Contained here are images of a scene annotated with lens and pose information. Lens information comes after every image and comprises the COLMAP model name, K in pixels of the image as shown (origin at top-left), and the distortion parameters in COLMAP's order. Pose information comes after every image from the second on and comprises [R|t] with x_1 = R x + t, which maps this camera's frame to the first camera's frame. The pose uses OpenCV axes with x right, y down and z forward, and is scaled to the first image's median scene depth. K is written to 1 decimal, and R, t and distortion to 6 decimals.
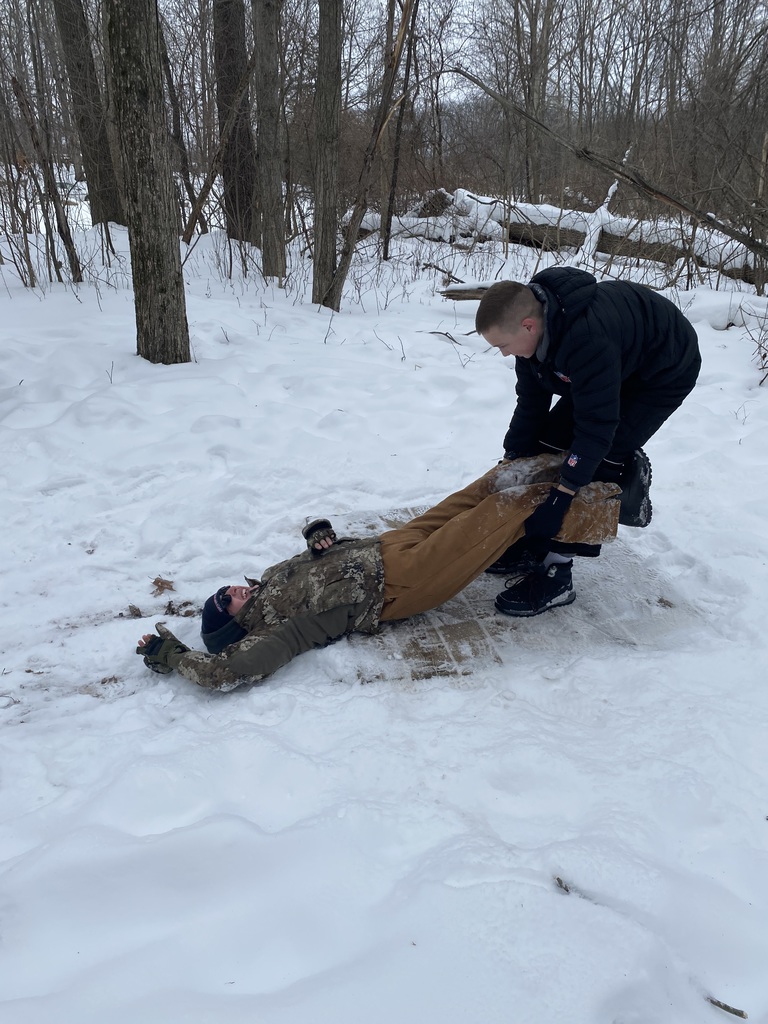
lens RADIAL K [[776.2, 0, 383.5], [0, 776.2, 507.5], [0, 0, 1]] dist [0.013252, -0.000568]
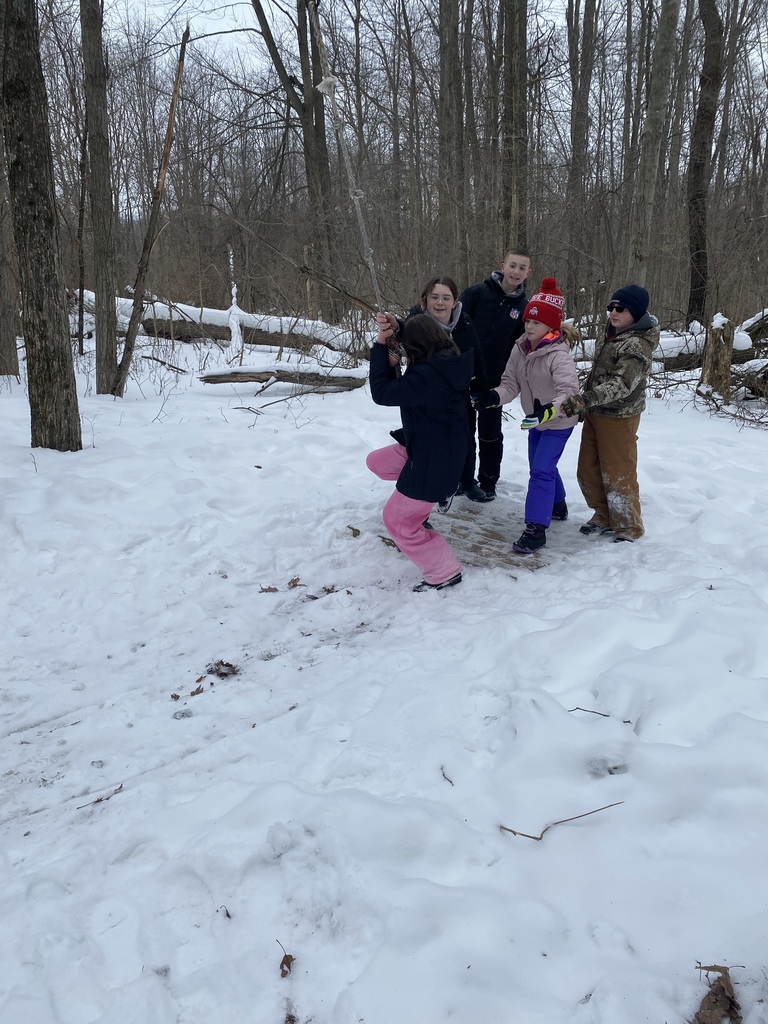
lens RADIAL K [[776.2, 0, 384.8], [0, 776.2, 514.7], [0, 0, 1]] dist [0.013252, -0.000568]
pose [[0.807114, -0.159625, 0.568407, -0.604261], [0.214393, 0.976279, -0.030262, 0.035801], [-0.550093, 0.146288, 0.822191, -0.156102]]
